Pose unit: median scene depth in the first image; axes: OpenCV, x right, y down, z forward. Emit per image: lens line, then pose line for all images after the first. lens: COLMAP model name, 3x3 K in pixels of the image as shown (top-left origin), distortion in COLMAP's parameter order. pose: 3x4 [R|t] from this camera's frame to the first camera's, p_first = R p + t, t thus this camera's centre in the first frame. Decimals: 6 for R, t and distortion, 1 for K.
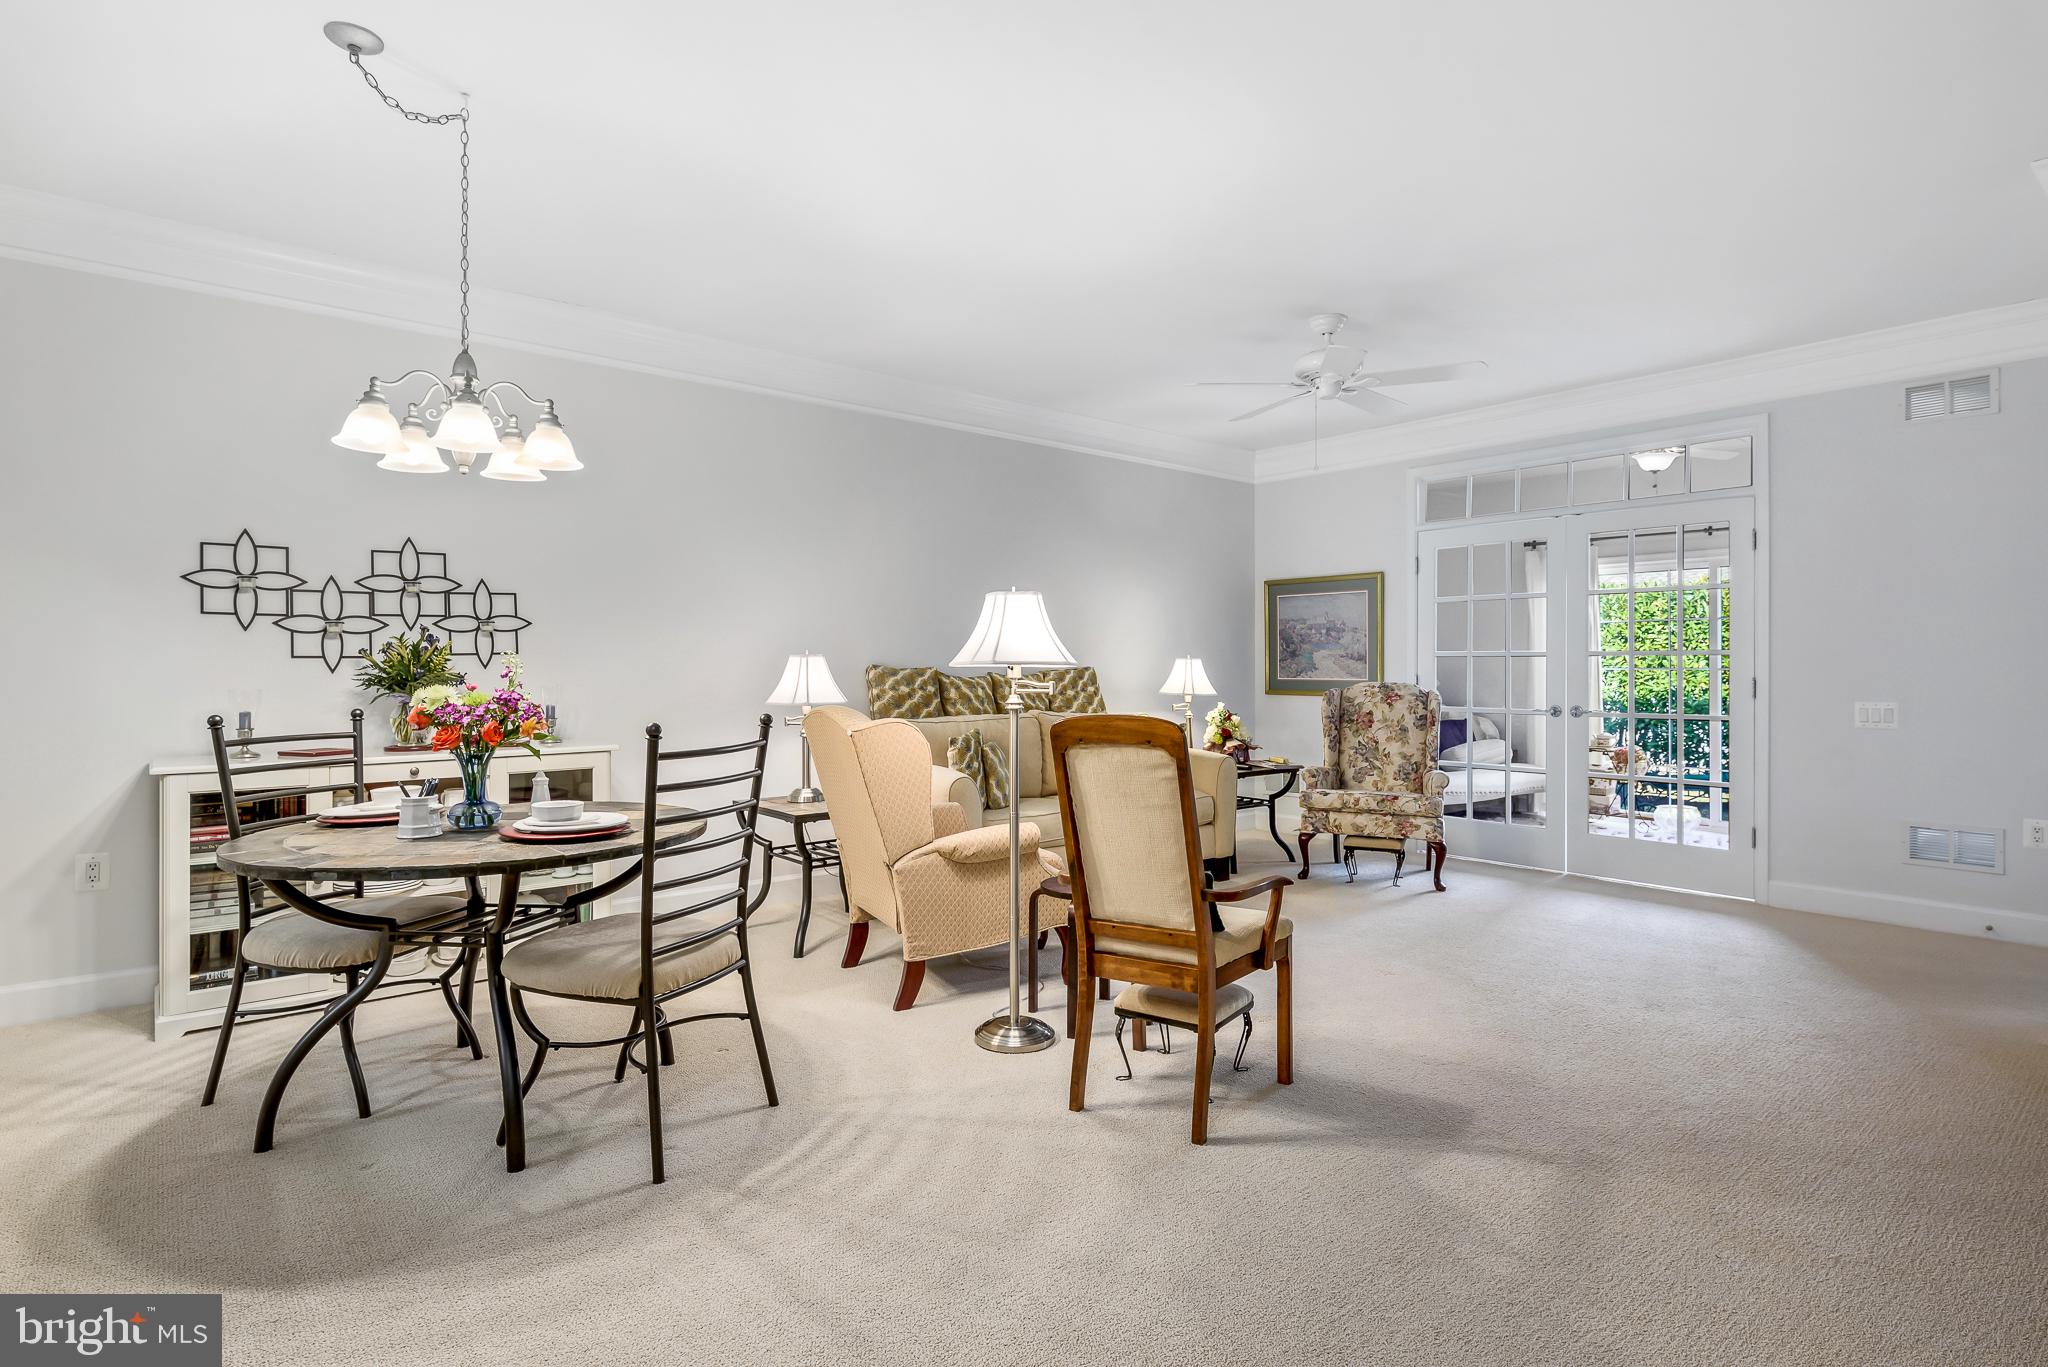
lens RADIAL K [[1050.1, 0, 1029.4], [0, 1050.1, 679.7], [0, 0, 1]] dist [0.002928, 0.000608]
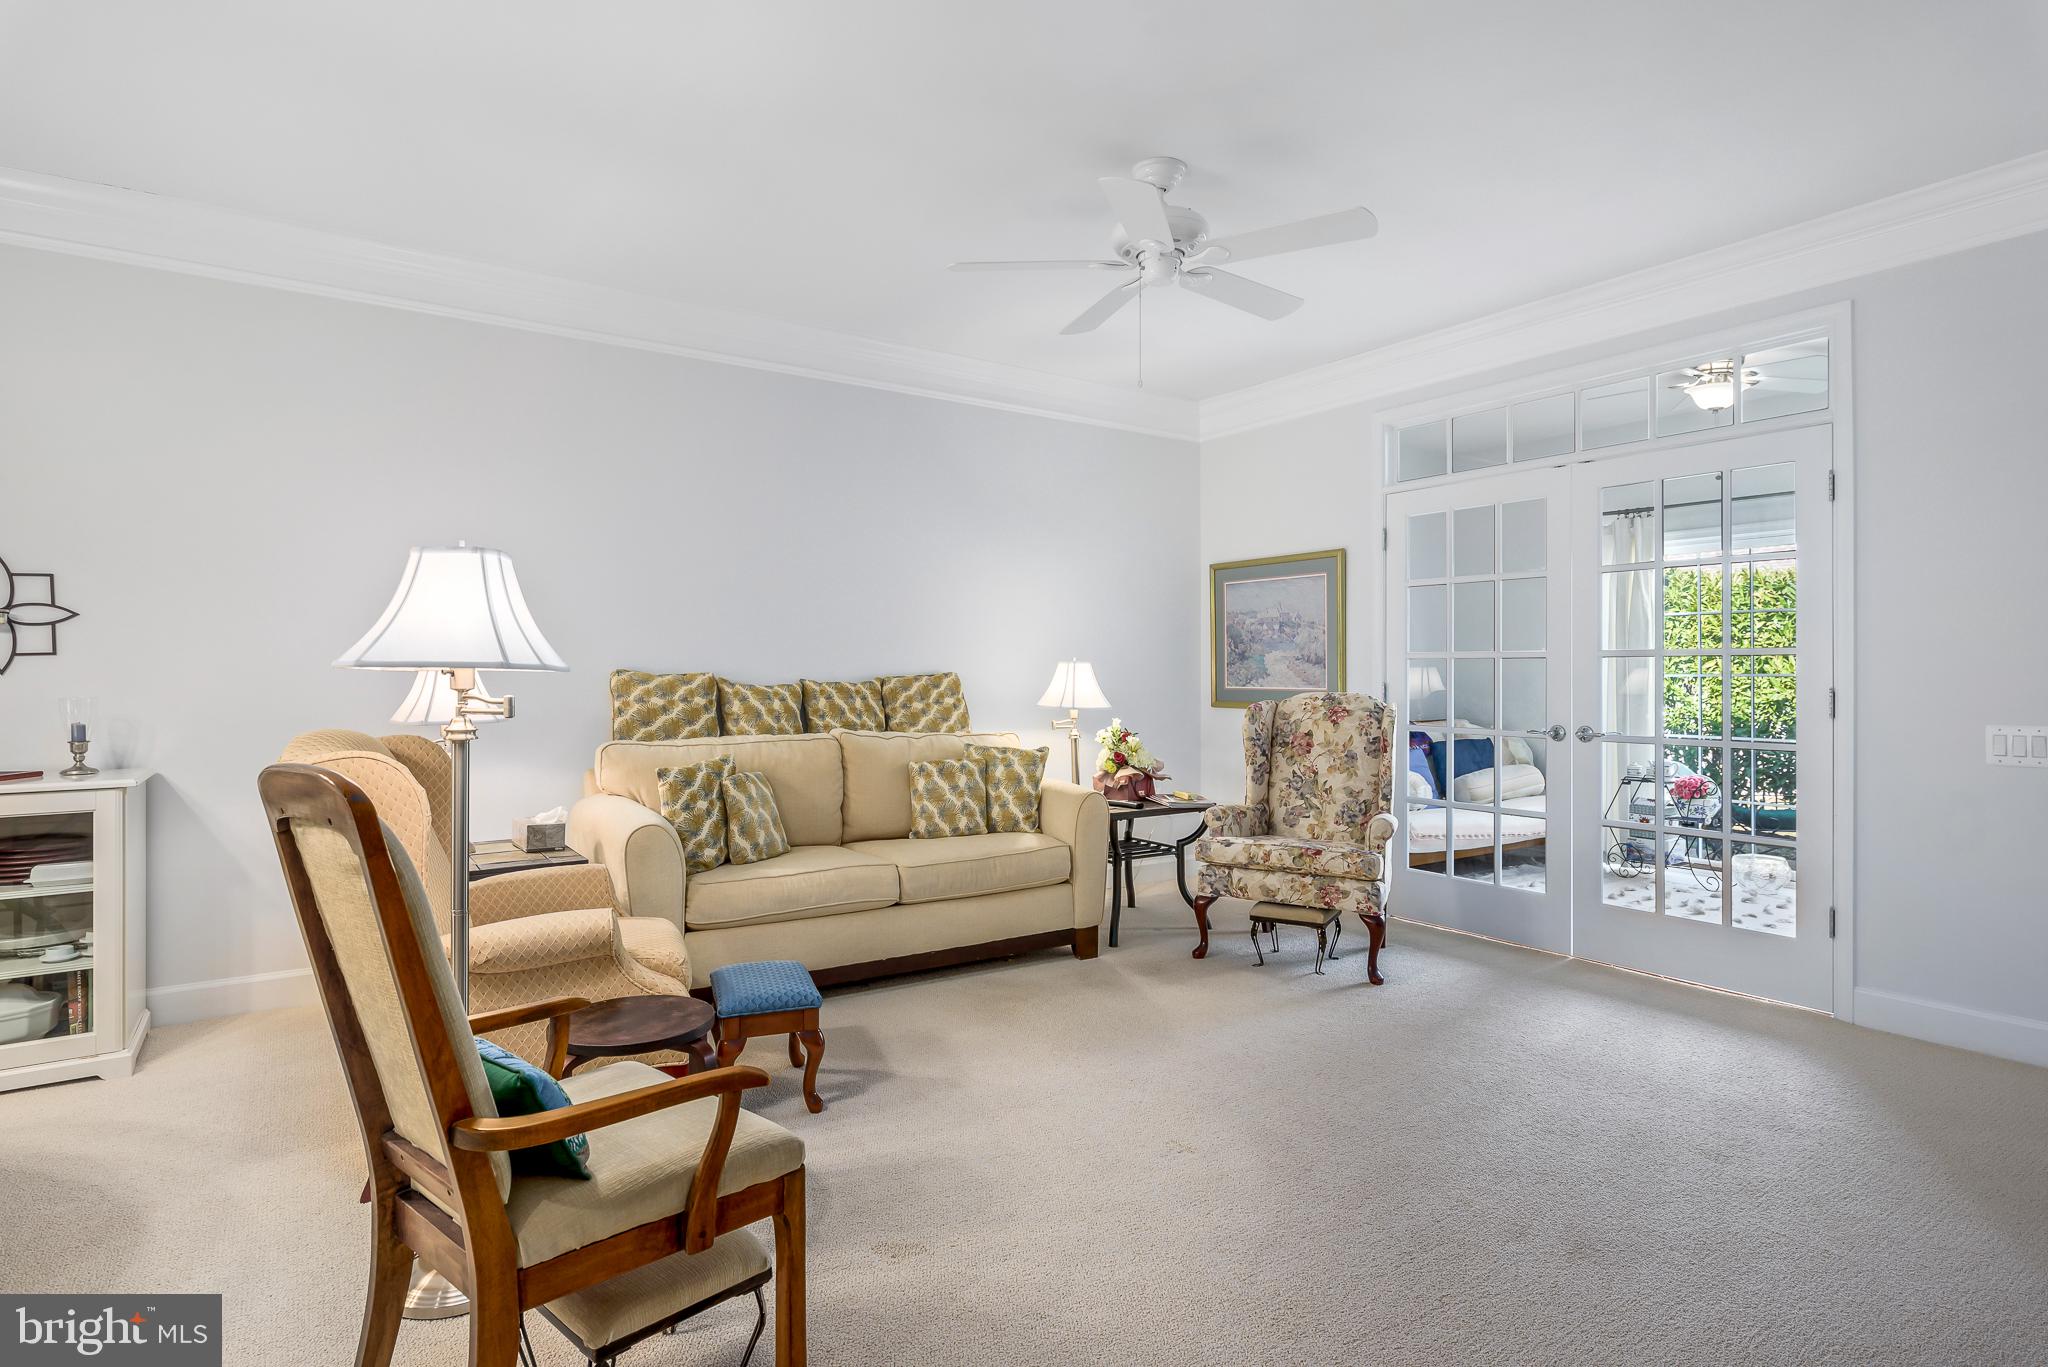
lens RADIAL K [[1082.5, 0, 1017.3], [0, 1082.5, 682.3], [0, 0, 1]] dist [-0.000297, -0.001800]
pose [[0.995610, 0.001308, -0.093593, 0.188357], [-0.001642, 0.999993, -0.003486, -0.002115], [0.093588, 0.003624, 0.995604, 0.207406]]
